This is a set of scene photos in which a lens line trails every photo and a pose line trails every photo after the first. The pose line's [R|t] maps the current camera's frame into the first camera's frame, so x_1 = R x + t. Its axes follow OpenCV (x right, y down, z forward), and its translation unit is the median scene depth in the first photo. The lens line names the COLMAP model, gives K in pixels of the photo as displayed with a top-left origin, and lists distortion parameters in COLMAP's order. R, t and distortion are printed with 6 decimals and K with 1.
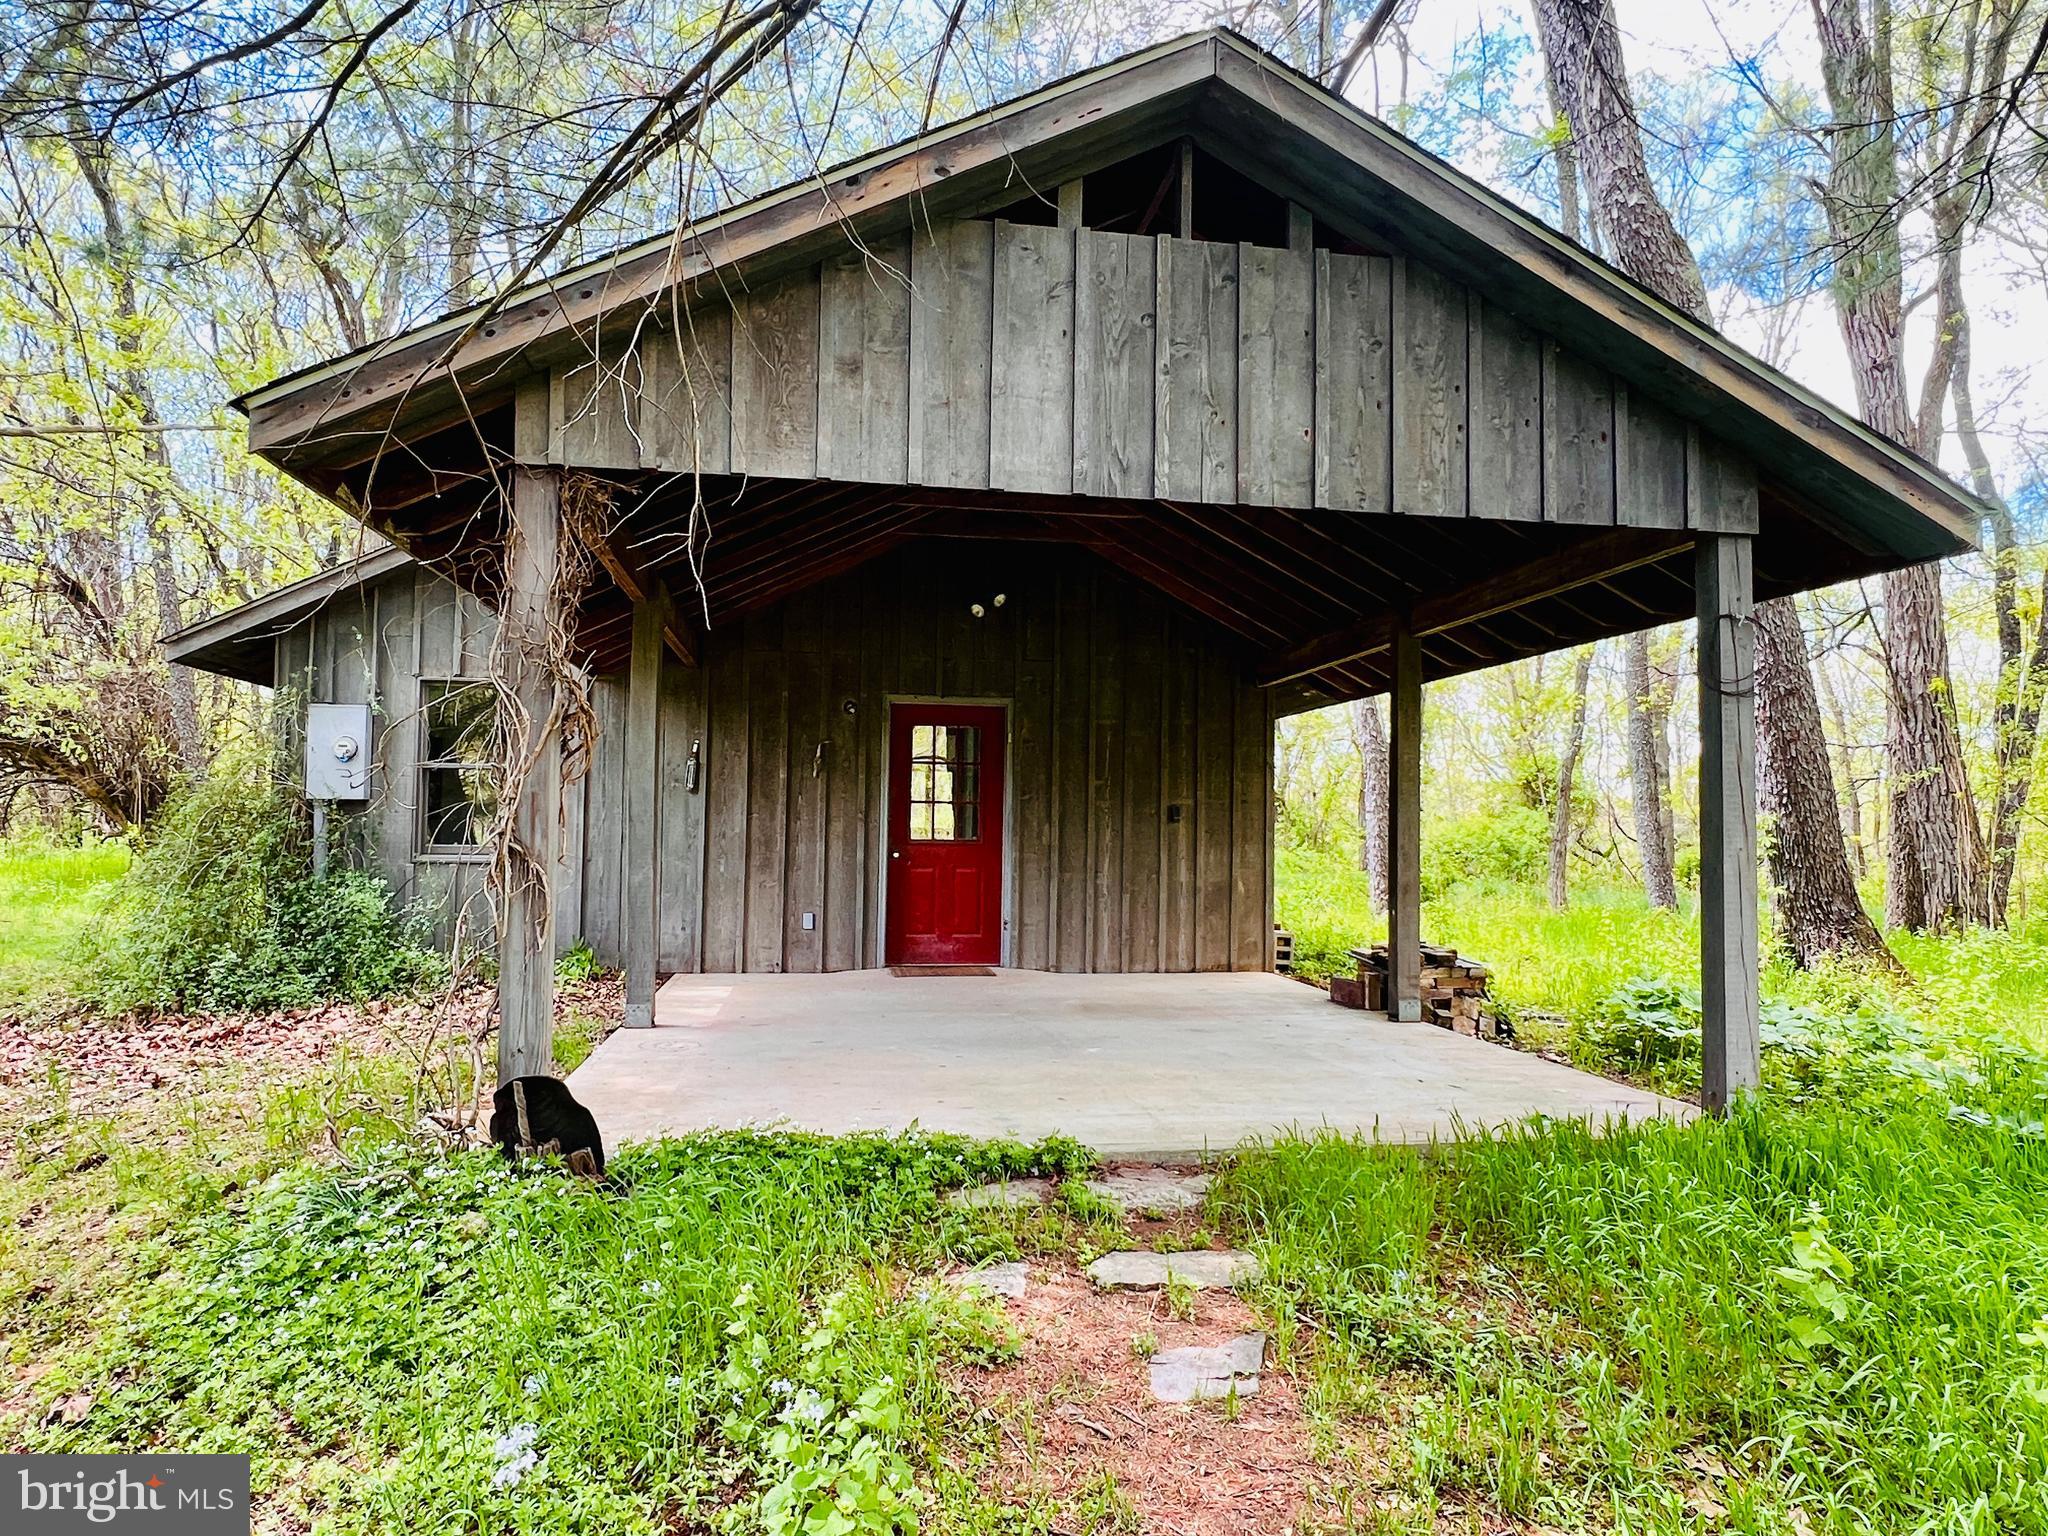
lens RADIAL K [[1281.6, 0, 1019.3], [0, 1281.6, 772.9], [0, 0, 1]] dist [0.005999, 0.000853]
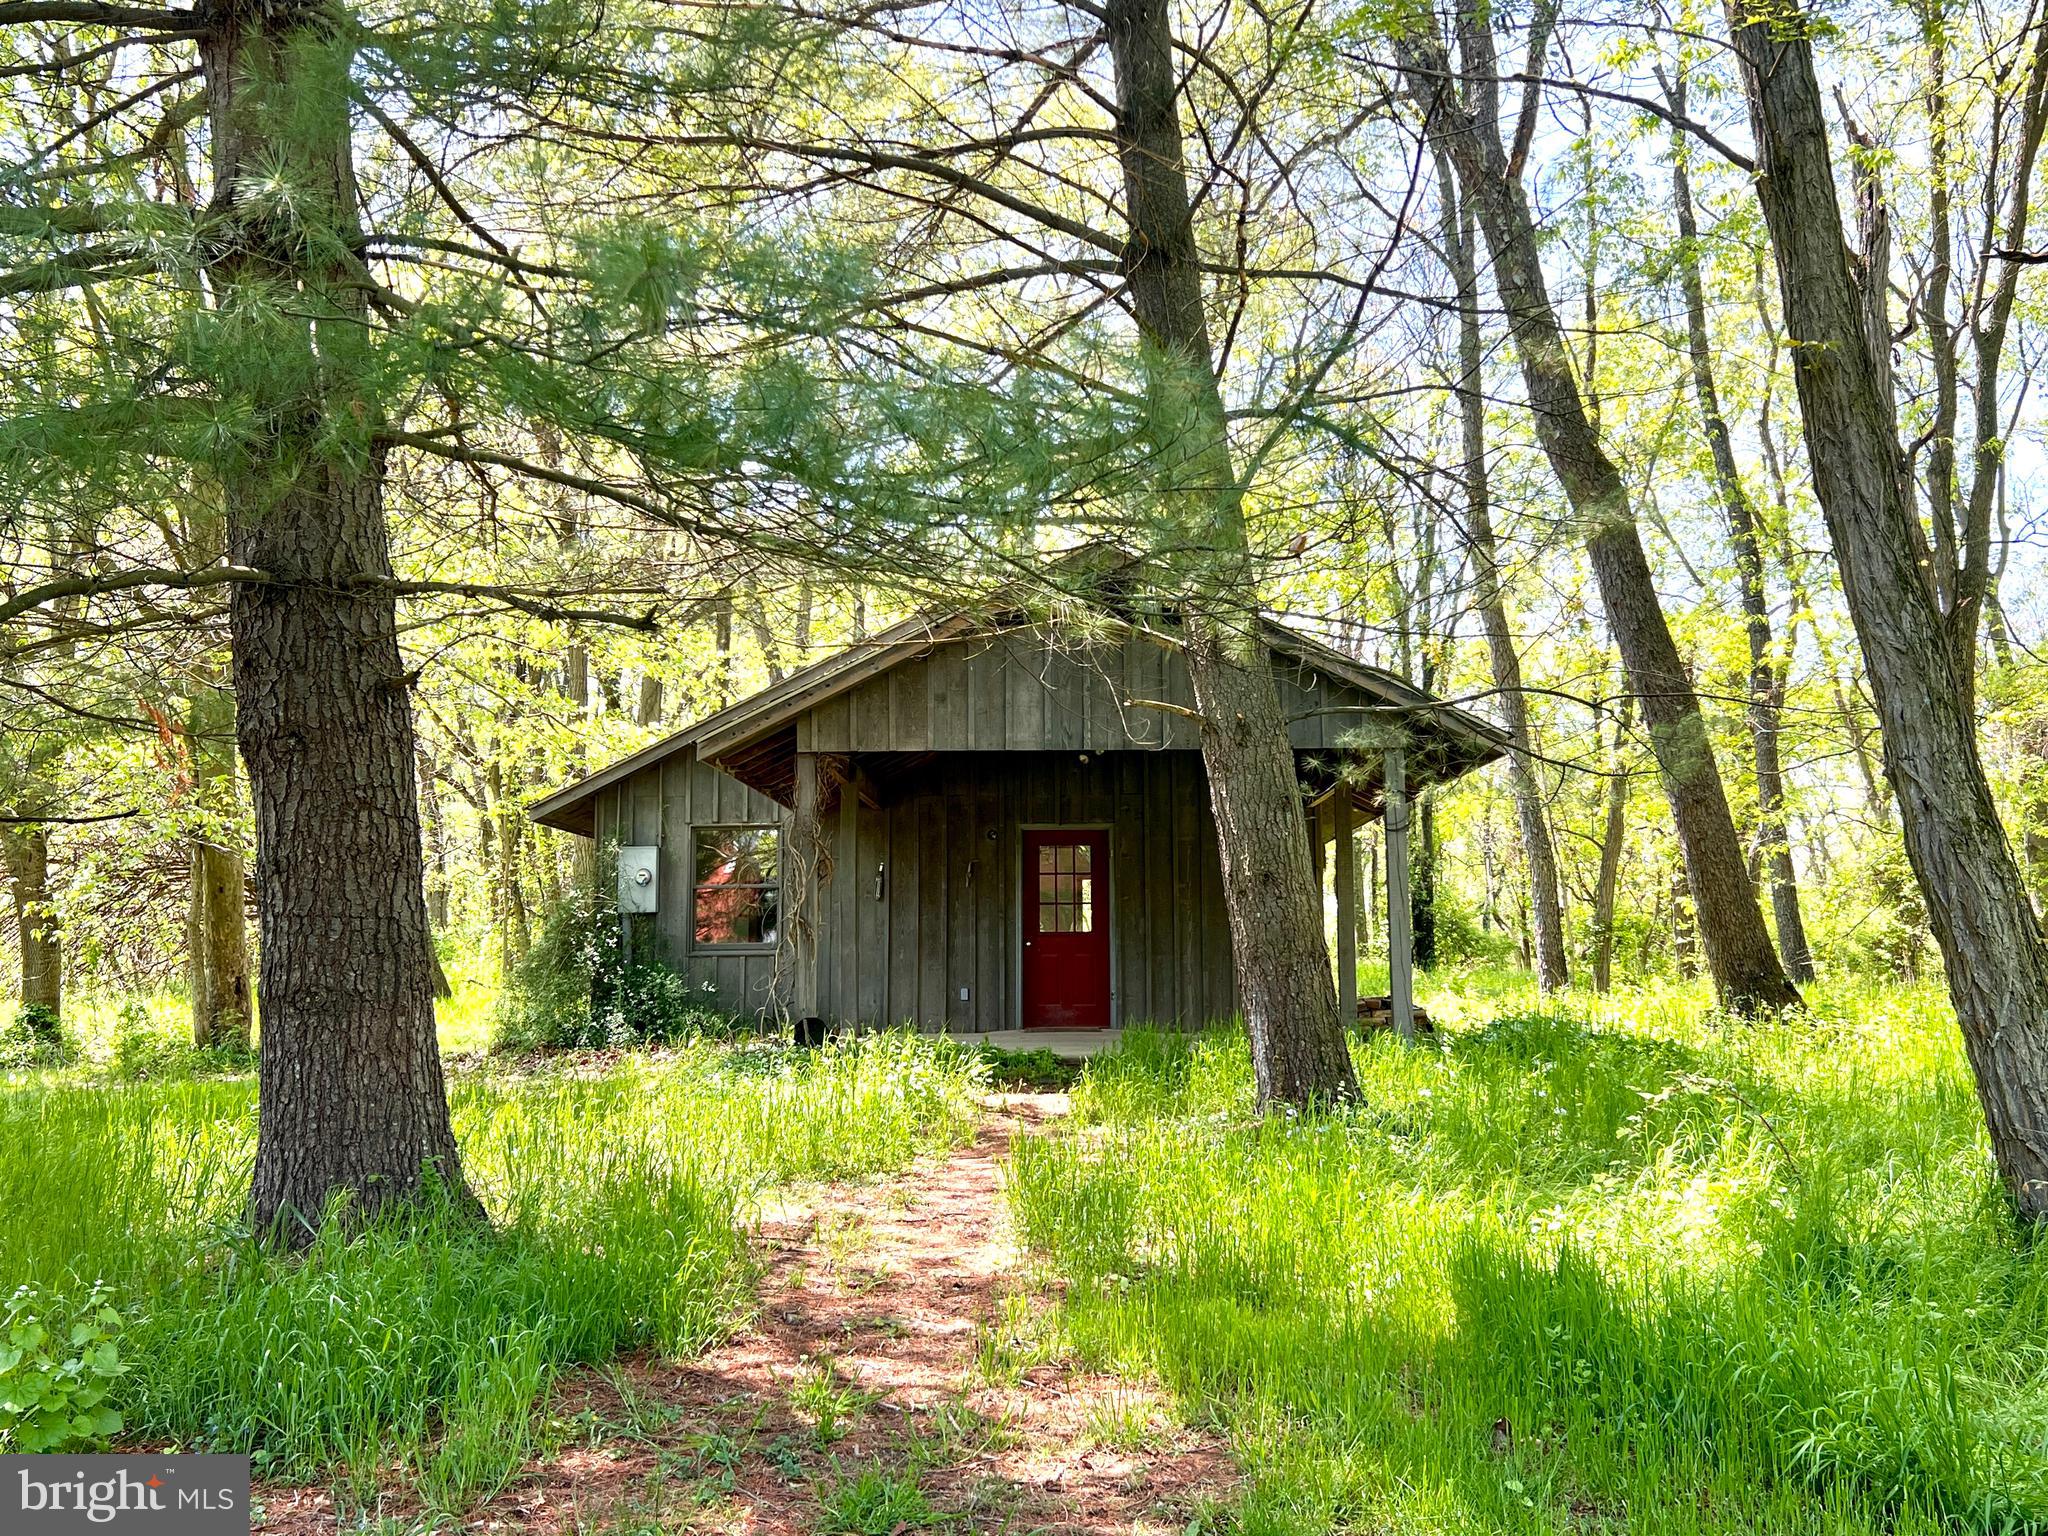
lens RADIAL K [[1864.6, 0, 1031.2], [0, 1864.6, 755.5], [0, 0, 1]] dist [0.179844, 0.000000]
pose [[0.984495, -0.038813, -0.171065, 0.276536], [0.027352, 0.997252, -0.068849, 0.002790], [0.173268, 0.063102, 0.982851, -1.035772]]
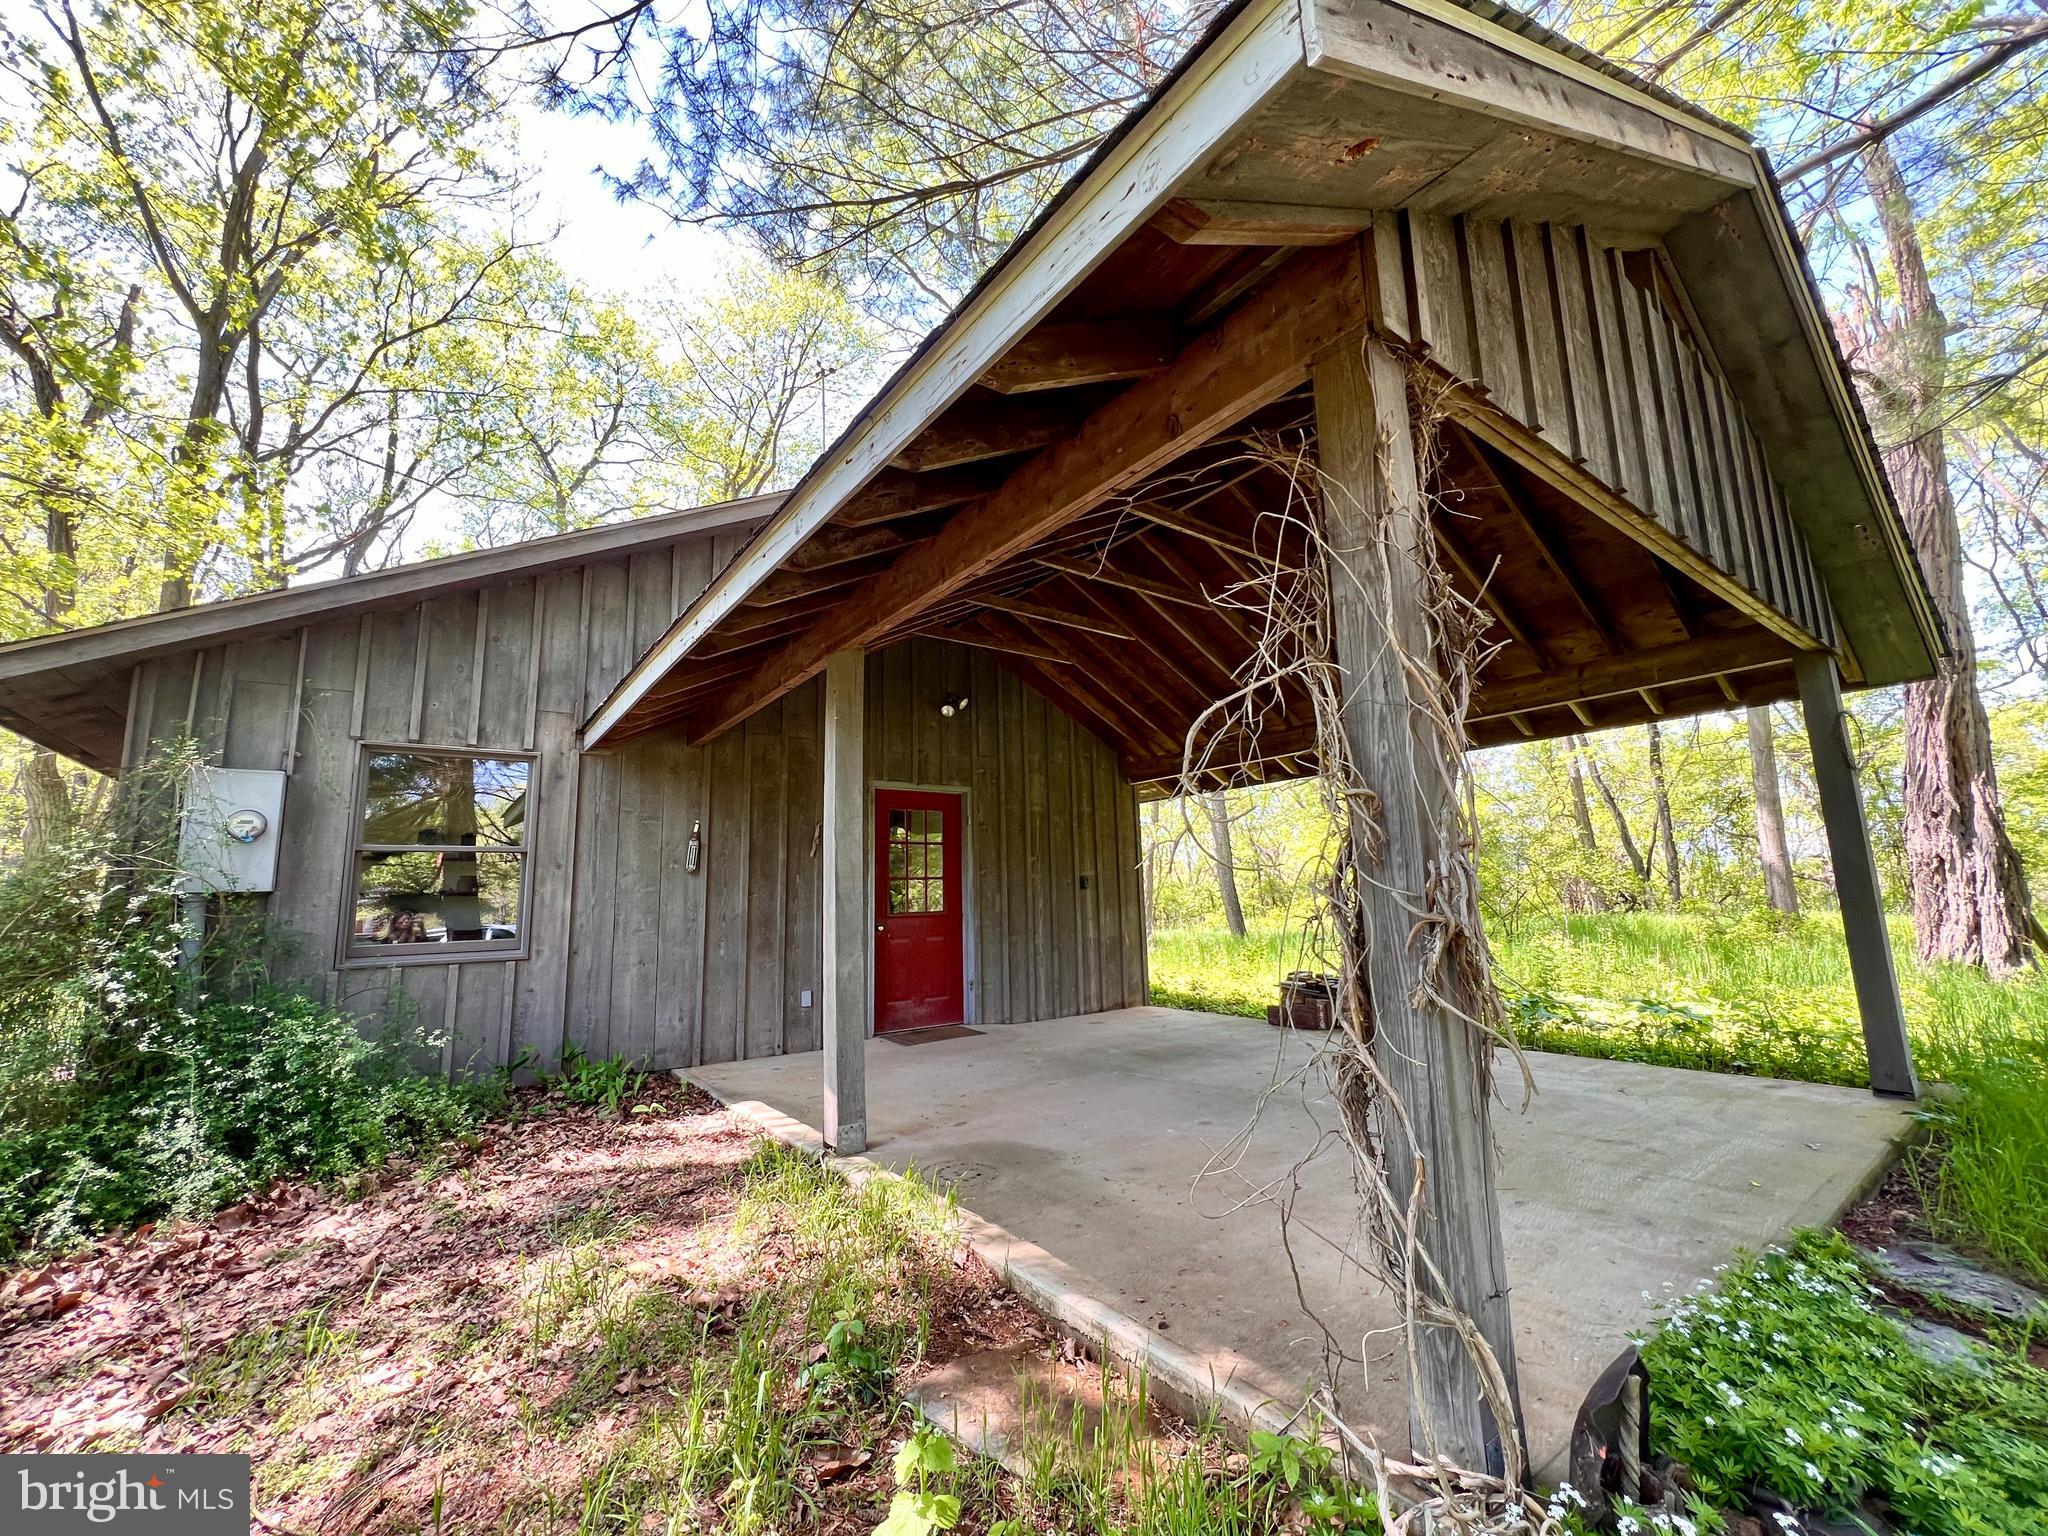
lens RADIAL K [[828.3, 0, 1038.8], [0, 828.3, 763.9], [0, 0, 1]] dist [-0.000940, 0.000235]
pose [[0.878978, 0.037095, 0.475417, -0.354280], [0.027215, 0.991443, -0.127676, 0.021626], [-0.476084, 0.125163, 0.870447, 0.346816]]
